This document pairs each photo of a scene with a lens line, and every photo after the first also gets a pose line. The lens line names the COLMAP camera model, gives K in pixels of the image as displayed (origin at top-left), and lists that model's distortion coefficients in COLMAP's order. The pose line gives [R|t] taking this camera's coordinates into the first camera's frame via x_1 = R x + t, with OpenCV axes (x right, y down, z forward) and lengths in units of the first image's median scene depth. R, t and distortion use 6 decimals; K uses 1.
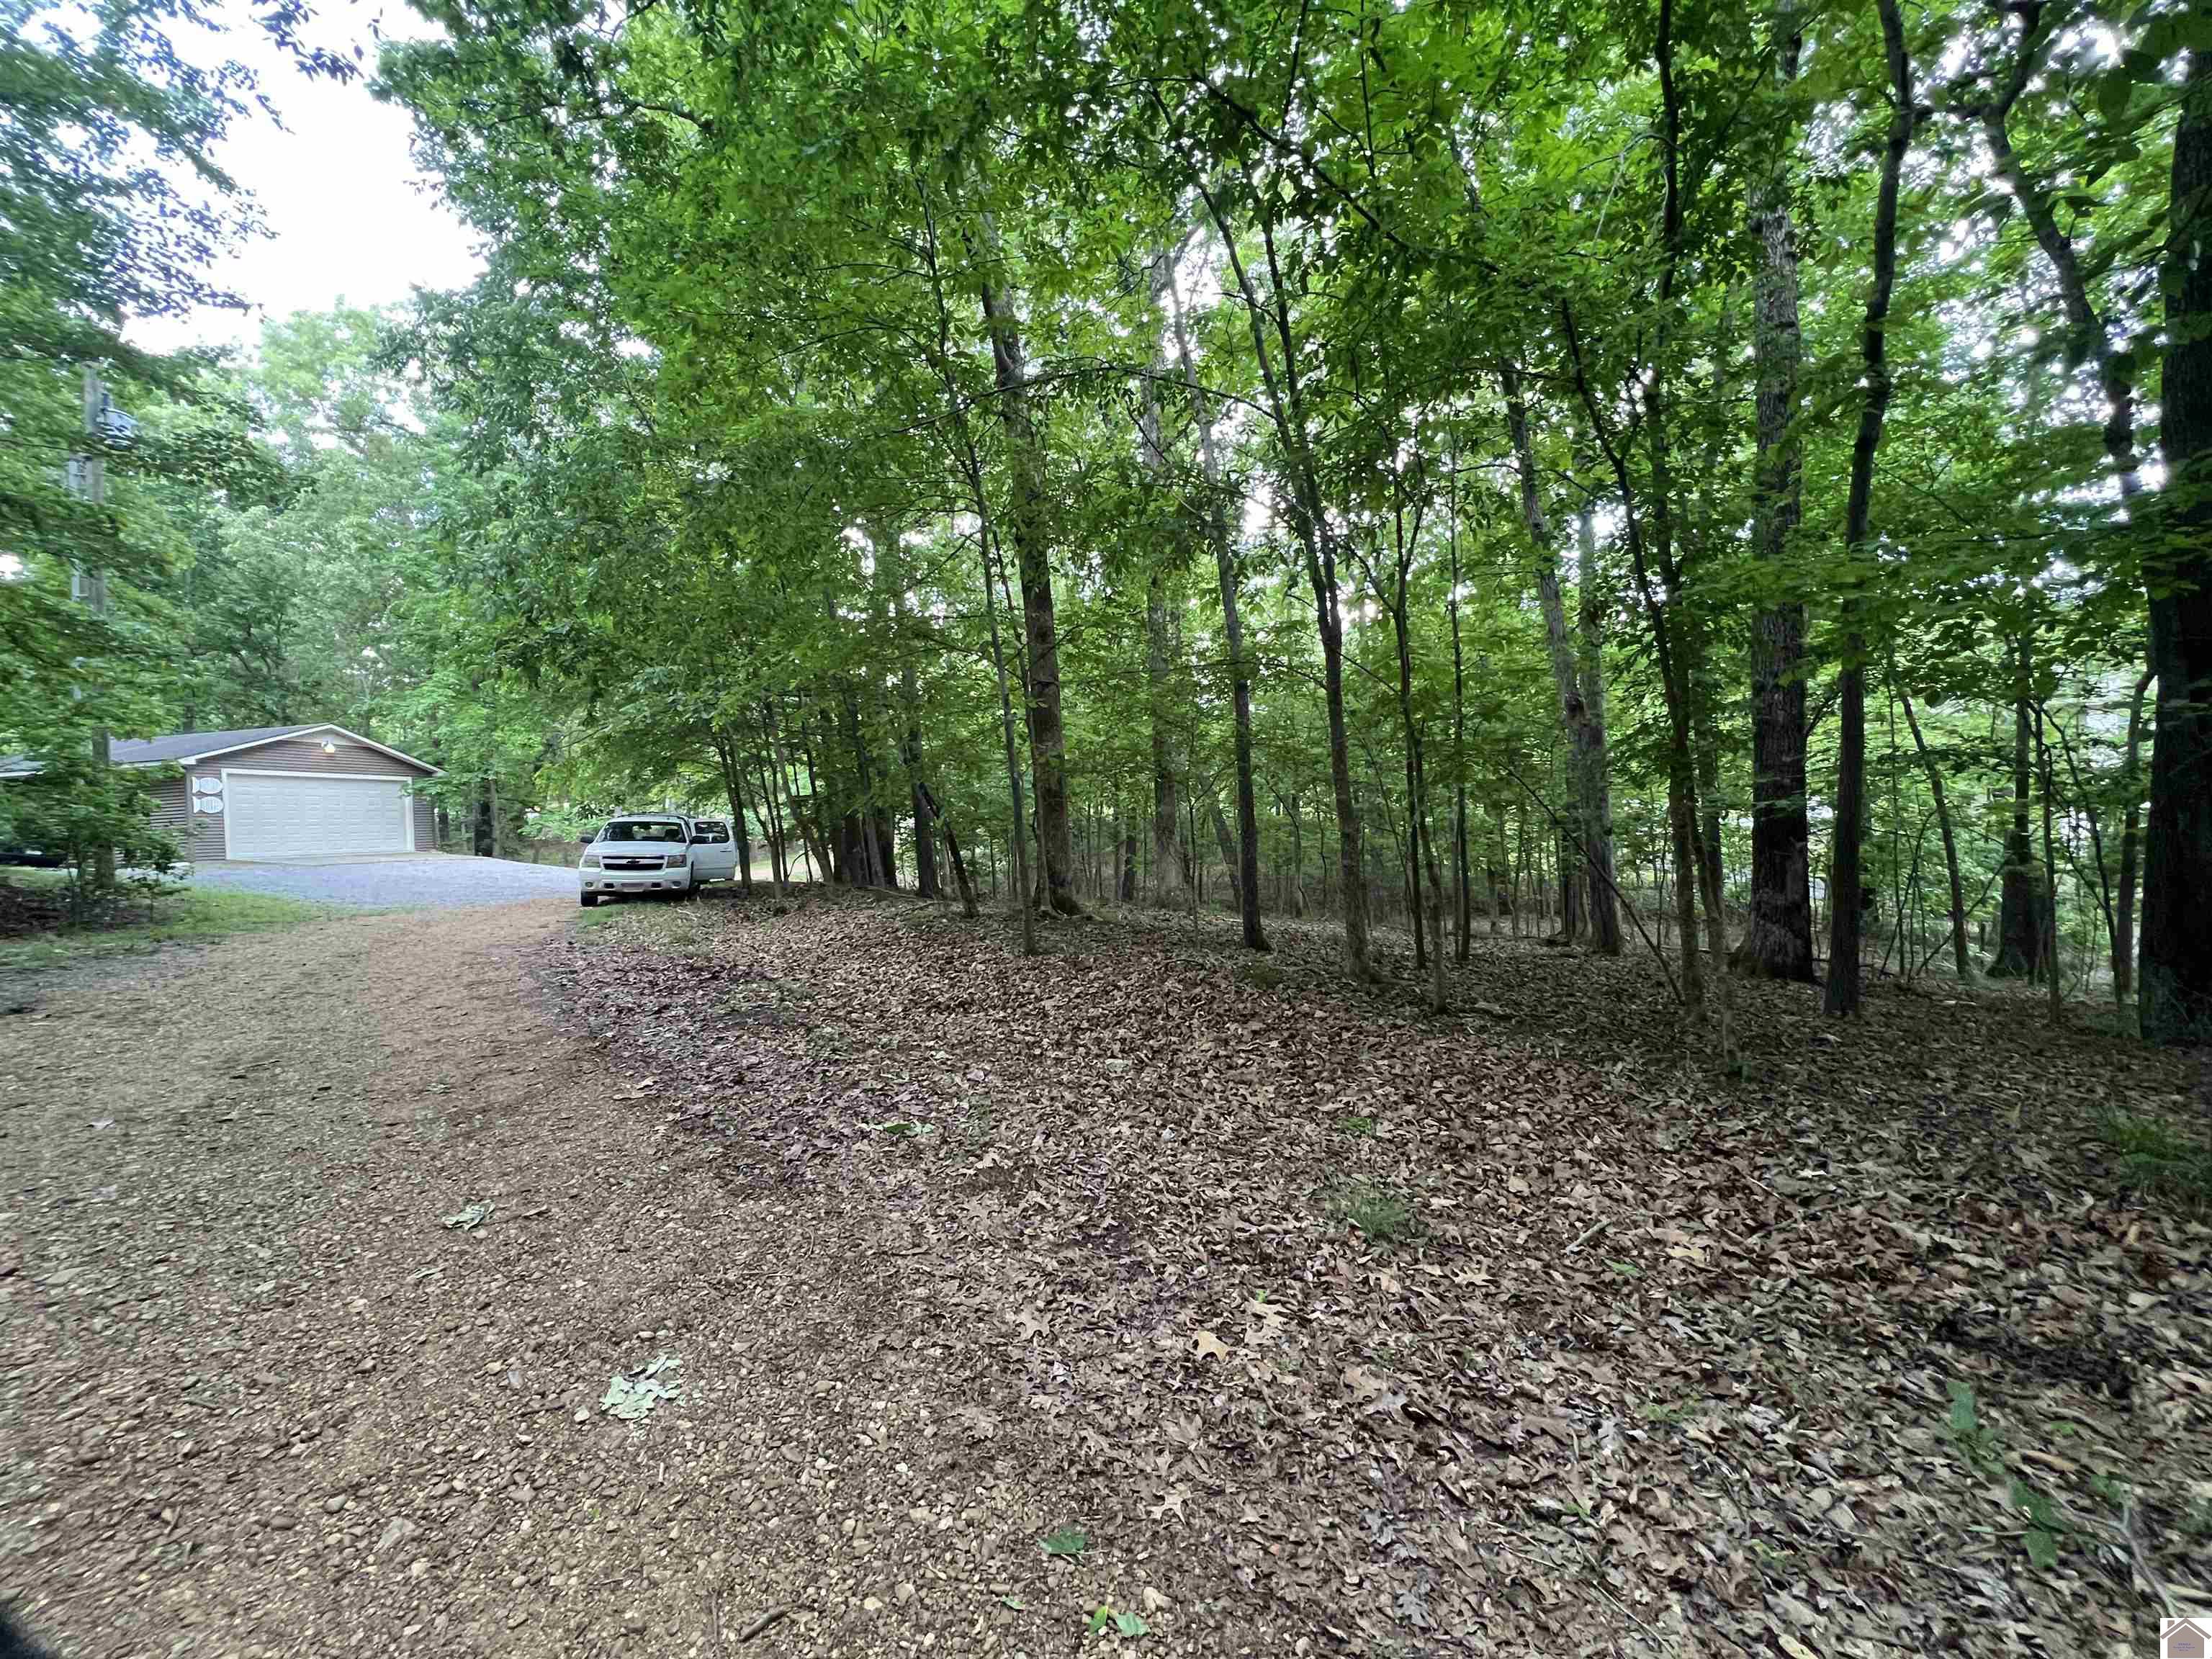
lens RADIAL K [[882.5, 0, 1098.9], [0, 882.5, 826.1], [0, 0, 1]] dist [-0.000194, 0.000014]
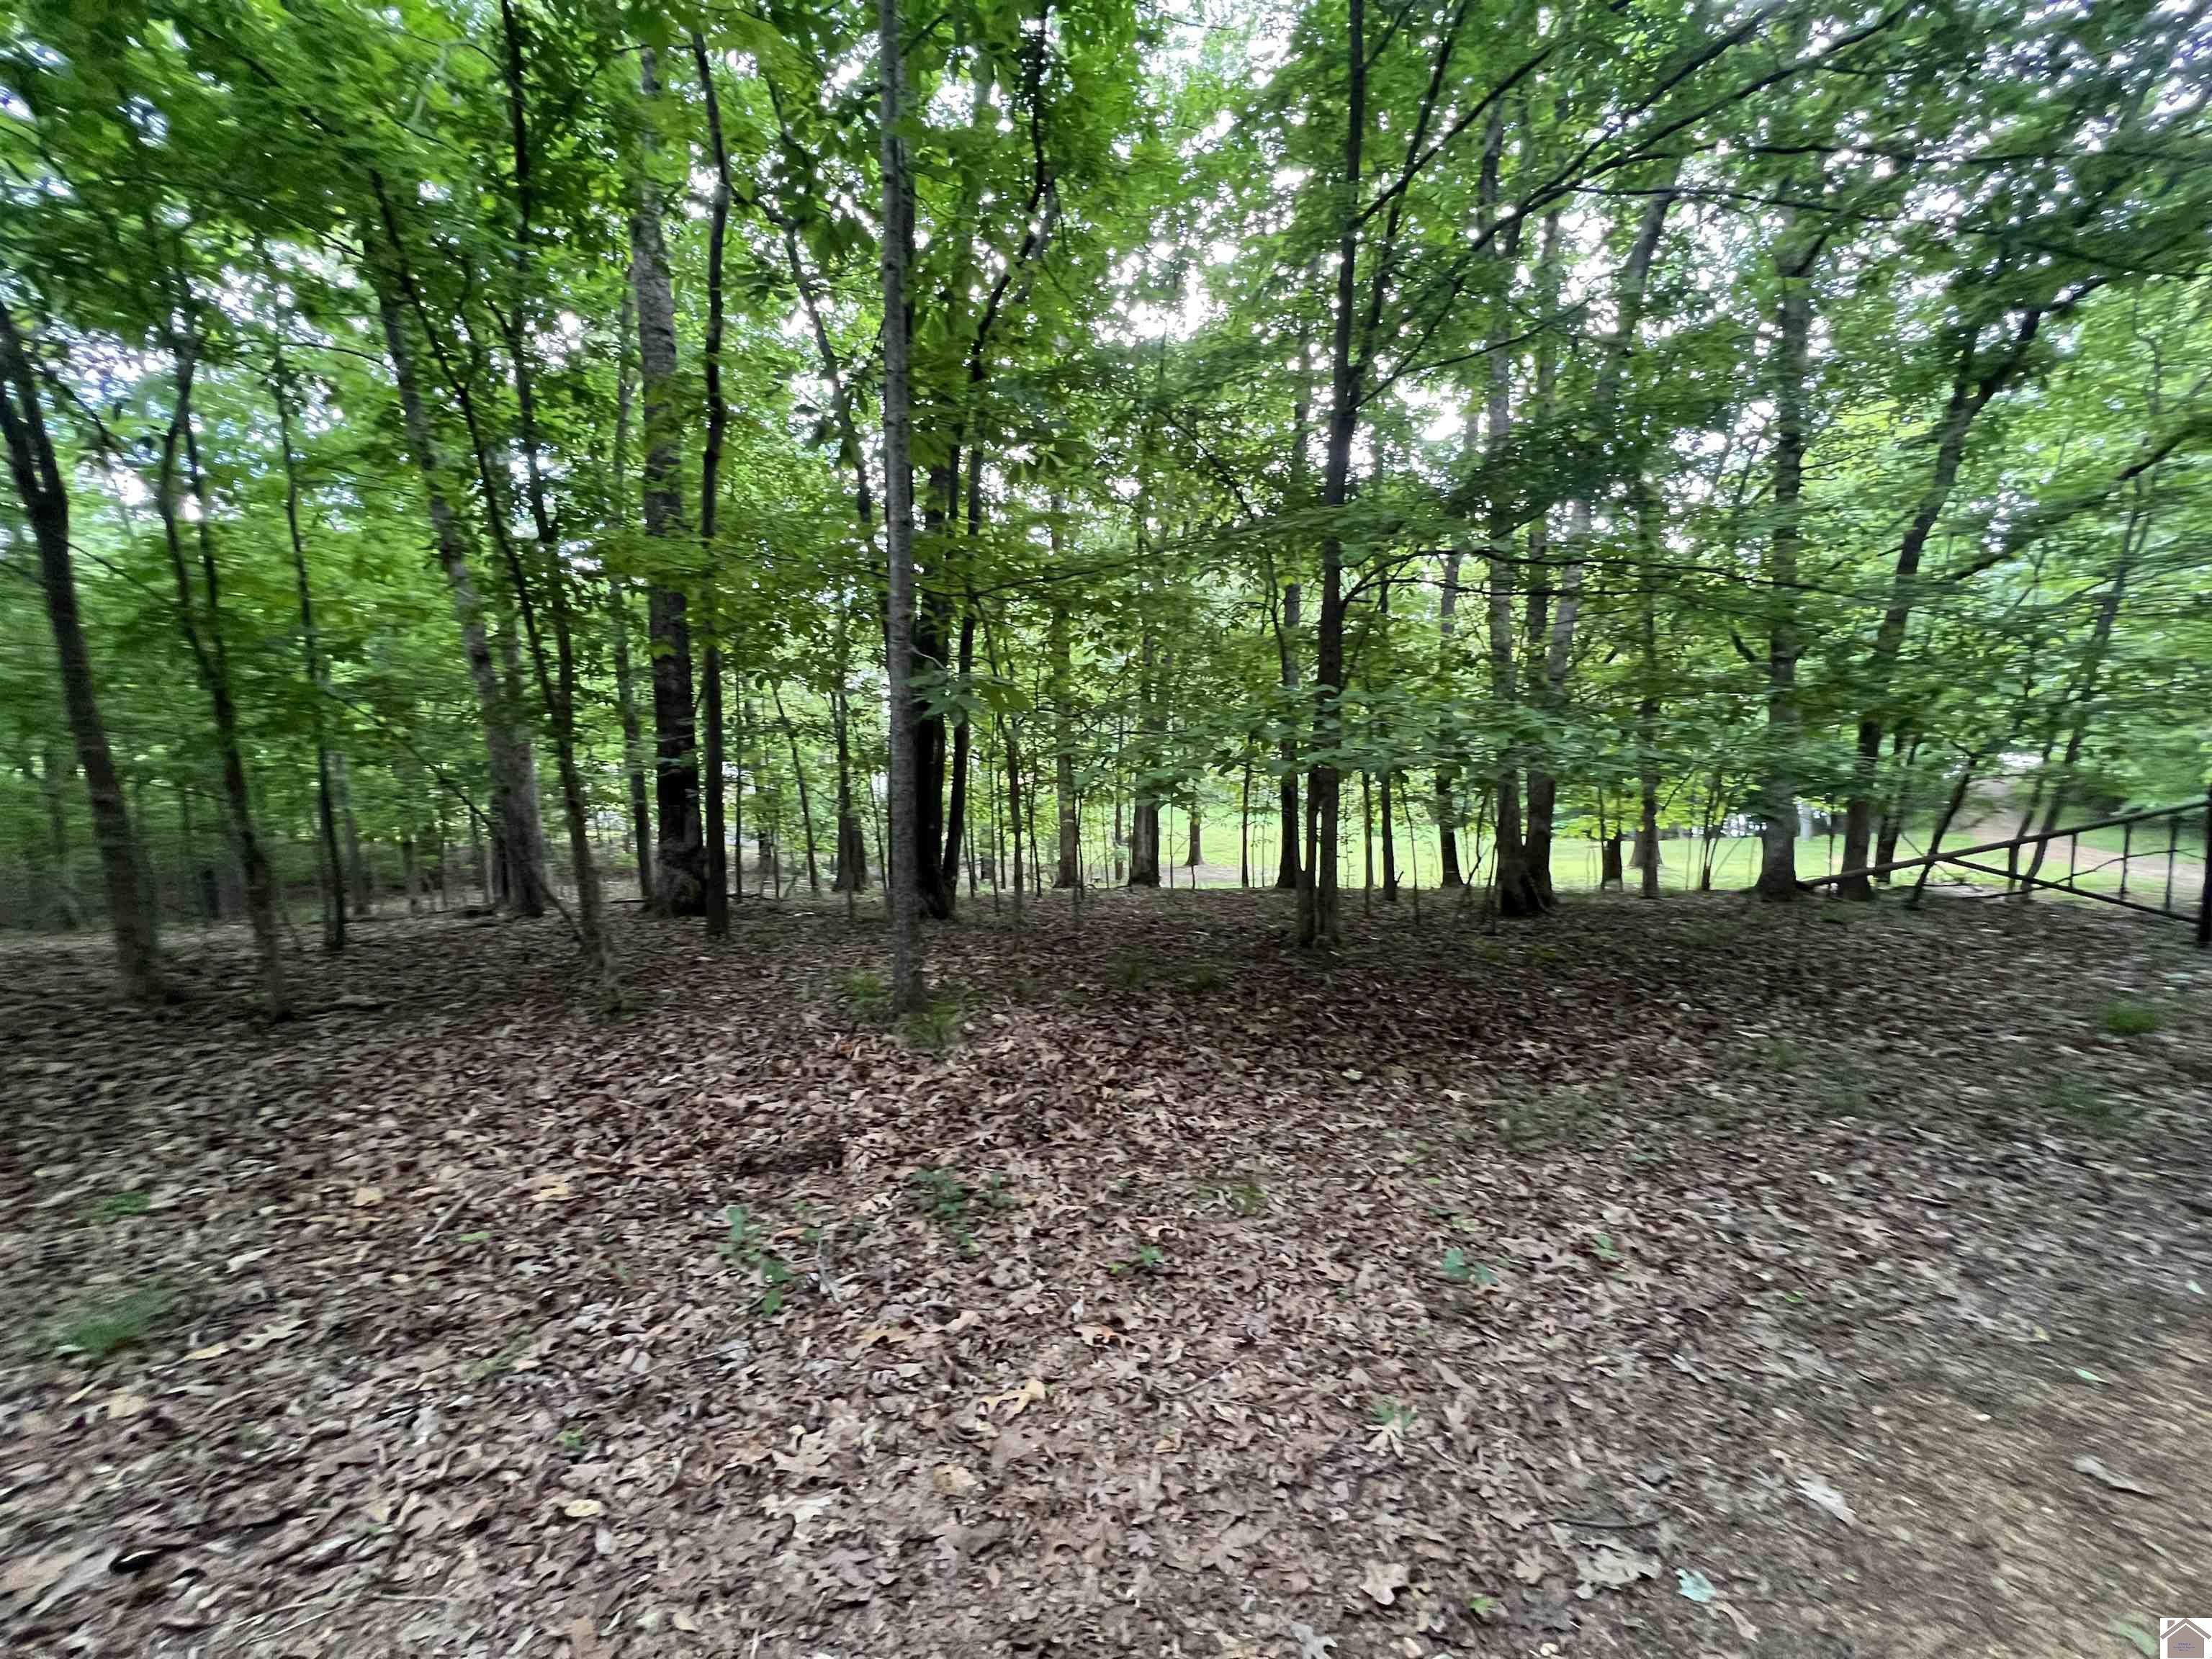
lens RADIAL K [[882.5, 0, 1098.9], [0, 882.5, 826.1], [0, 0, 1]] dist [-0.000194, 0.000014]
pose [[0.479567, -0.059199, 0.875506, 0.096239], [0.020381, 0.998204, 0.056331, 0.009420], [-0.877269, -0.009171, 0.479912, -0.060143]]
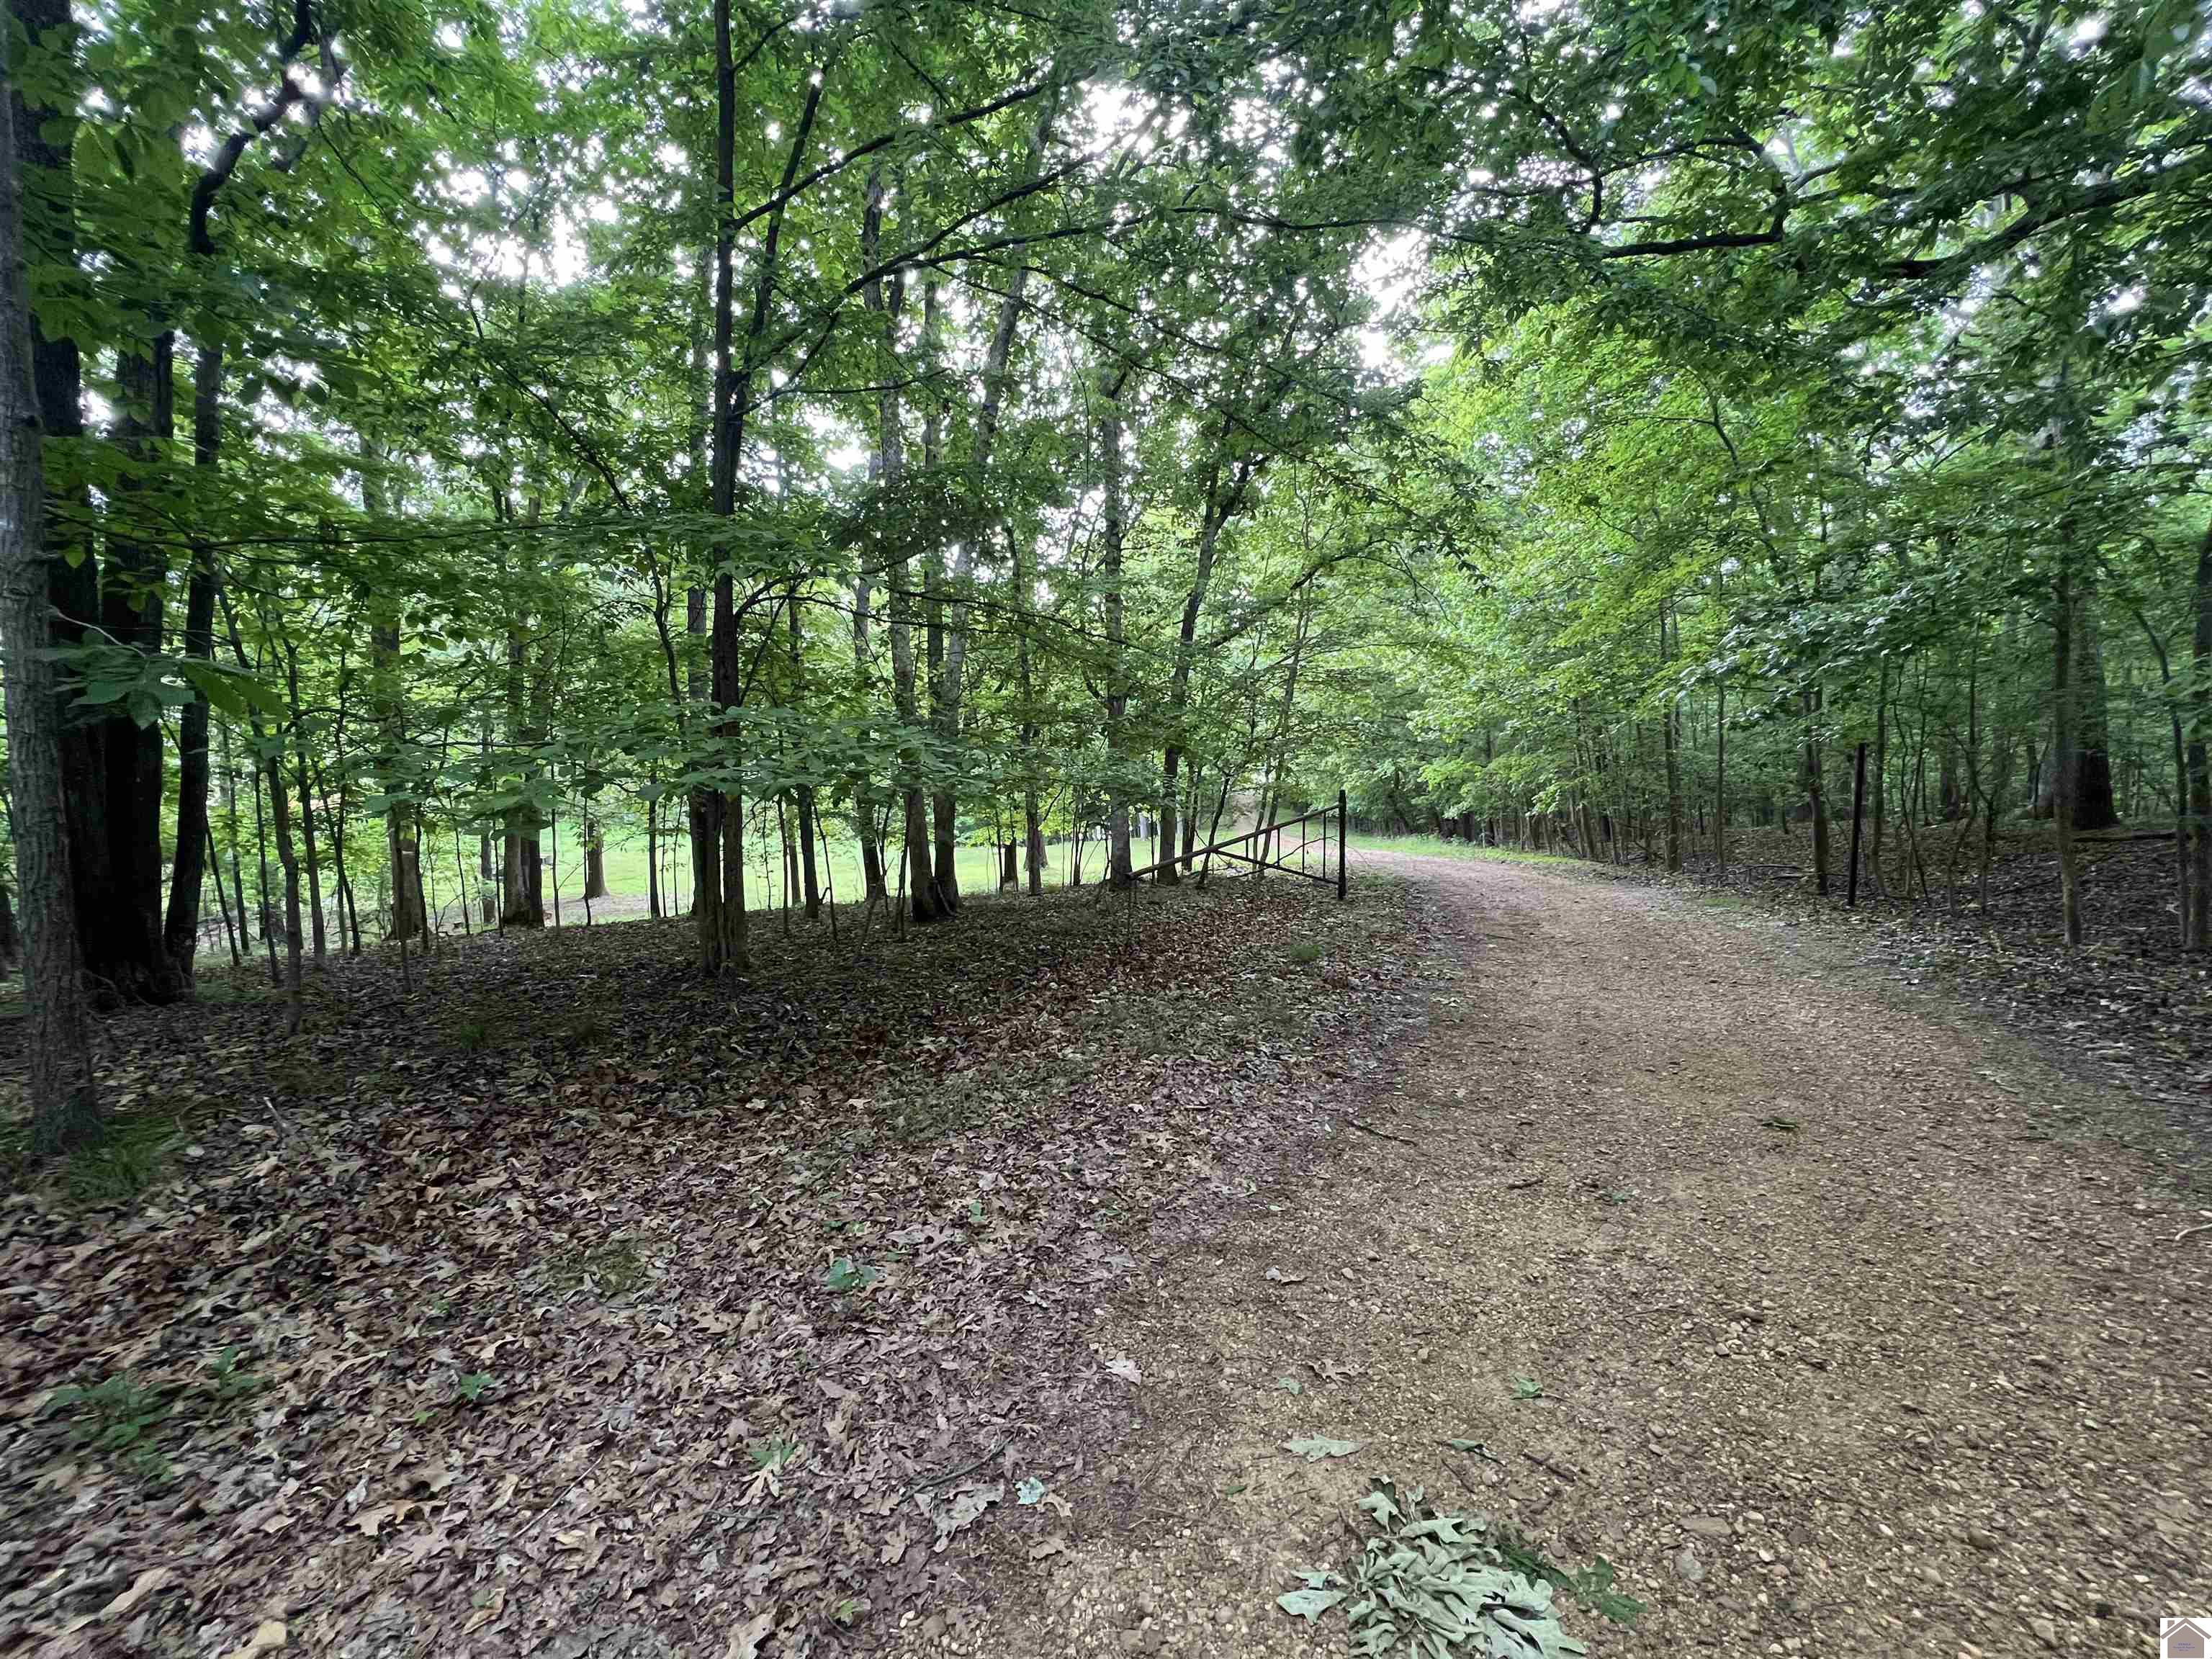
lens RADIAL K [[883.0, 0, 1099.0], [0, 883.0, 824.2], [0, 0, 1]] dist [-0.002151, 0.000437]
pose [[-0.123886, -0.046650, 0.991199, 0.114124], [0.025209, 0.998424, 0.050141, 0.008917], [-0.991976, 0.031199, -0.122515, -0.117979]]
